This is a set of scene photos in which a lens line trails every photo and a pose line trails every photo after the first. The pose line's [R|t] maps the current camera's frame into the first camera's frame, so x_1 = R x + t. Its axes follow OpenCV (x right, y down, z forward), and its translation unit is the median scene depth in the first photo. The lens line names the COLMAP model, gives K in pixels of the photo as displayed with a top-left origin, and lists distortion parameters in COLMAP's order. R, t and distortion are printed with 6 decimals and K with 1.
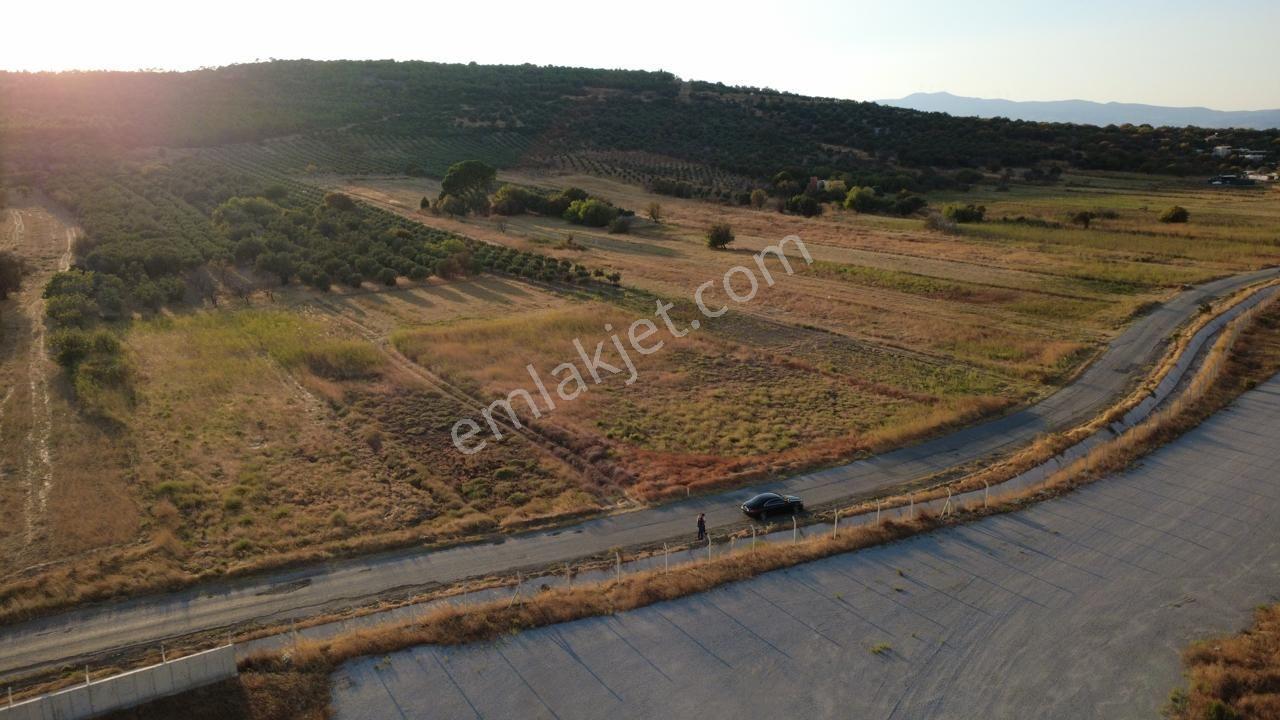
lens RADIAL K [[934.5, 0, 639.2], [0, 934.5, 359.6], [0, 0, 1]] dist [-0.000157, 0.000416]
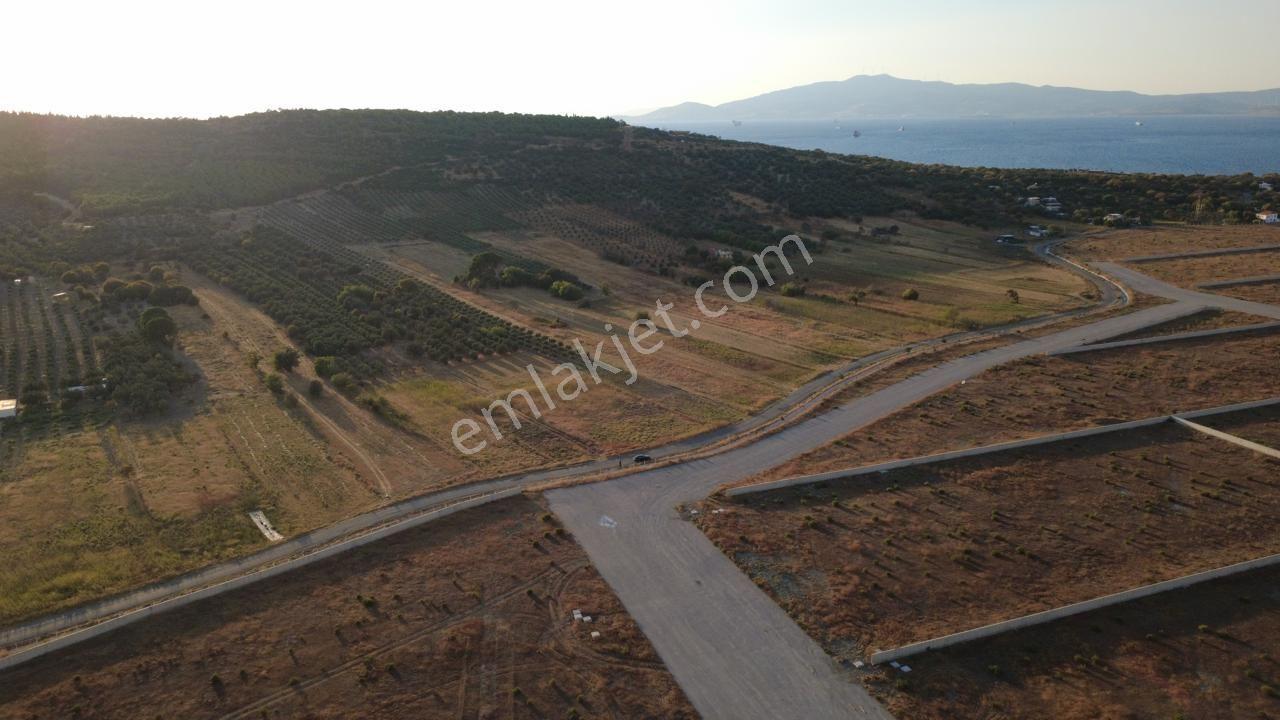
lens RADIAL K [[934.5, 0, 640.6], [0, 934.5, 361.9], [0, 0, 1]] dist [-0.000157, 0.000416]
pose [[0.998426, -0.011460, 0.054904, -0.036558], [0.010080, 0.999628, 0.025348, -0.201536], [-0.055174, -0.024755, 0.998170, -1.705399]]
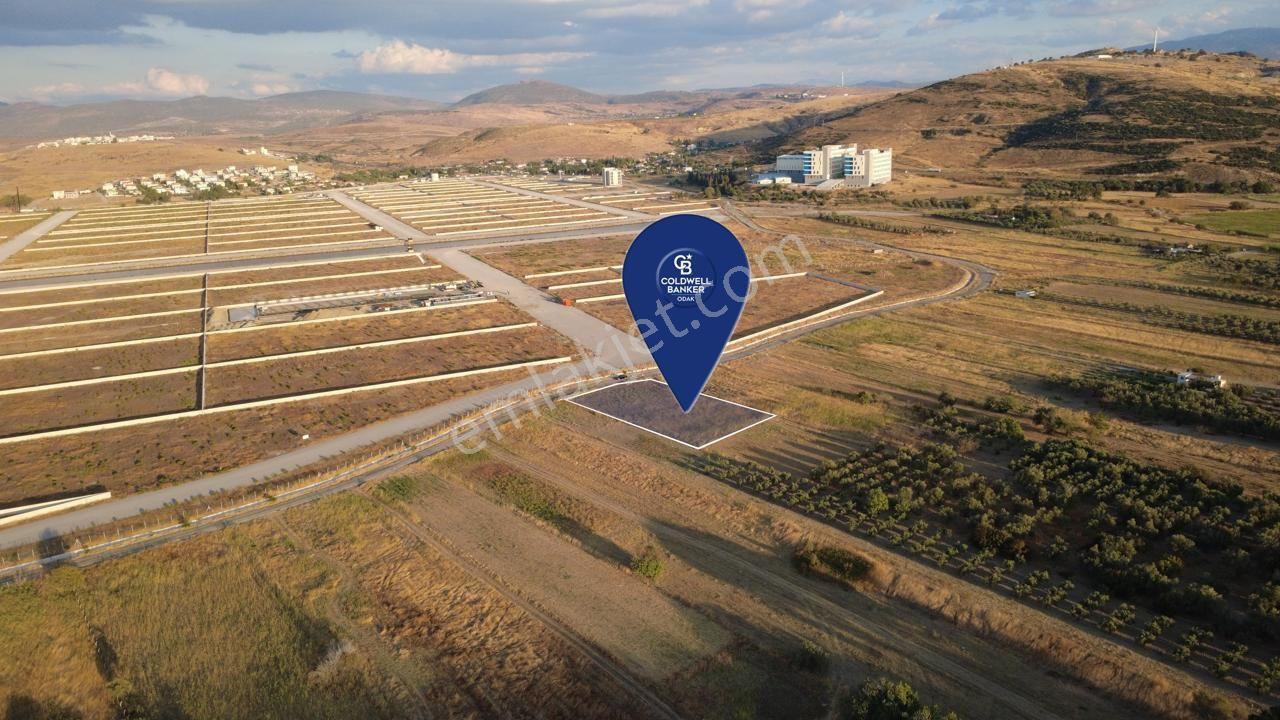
lens RADIAL K [[934.5, 0, 640.4], [0, 934.5, 355.9], [0, 0, 1]] dist [-0.000157, 0.000416]
pose [[-0.991708, 0.083257, -0.097895, 0.359202], [0.027537, 0.881736, 0.470939, -1.612080], [0.125526, 0.464338, -0.876717, 3.700069]]
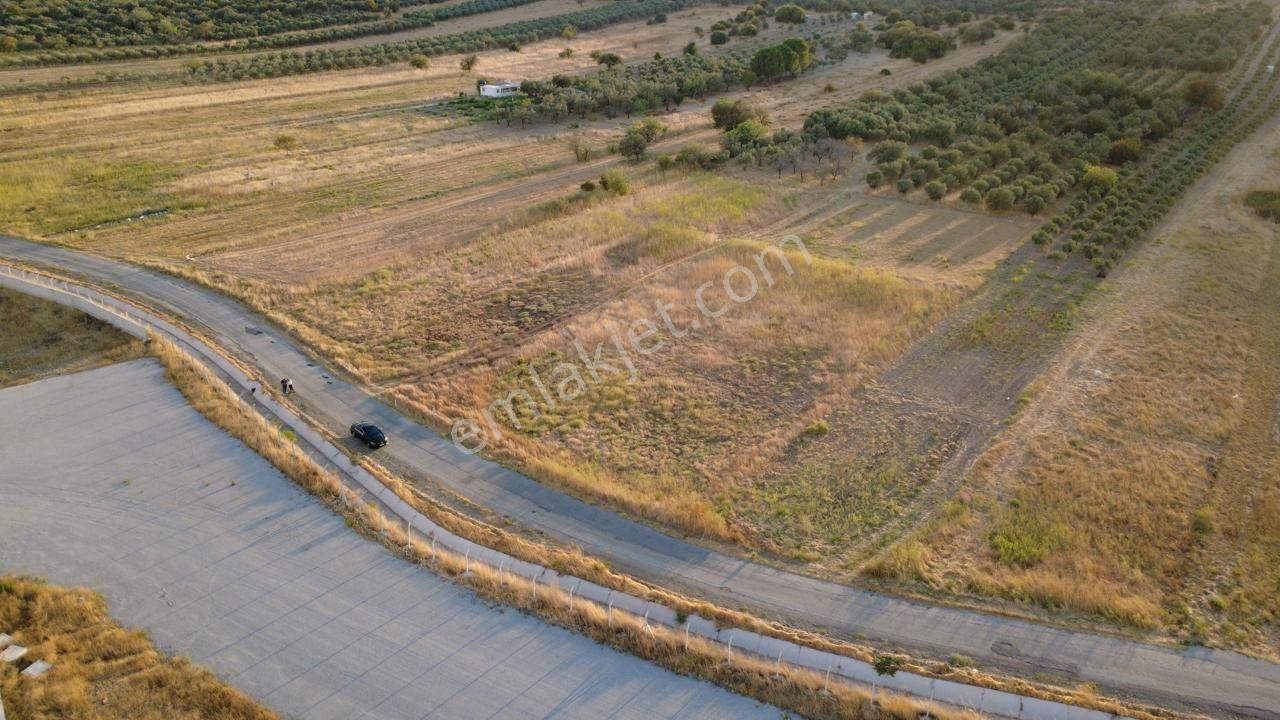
lens RADIAL K [[934.5, 0, 640.3], [0, 934.5, 361.1], [0, 0, 1]] dist [-0.000157, 0.000416]
pose [[0.351008, 0.412990, -0.840377, 0.887181], [-0.239255, 0.907247, 0.345920, -0.320404], [0.905290, 0.079644, 0.417261, 0.522008]]
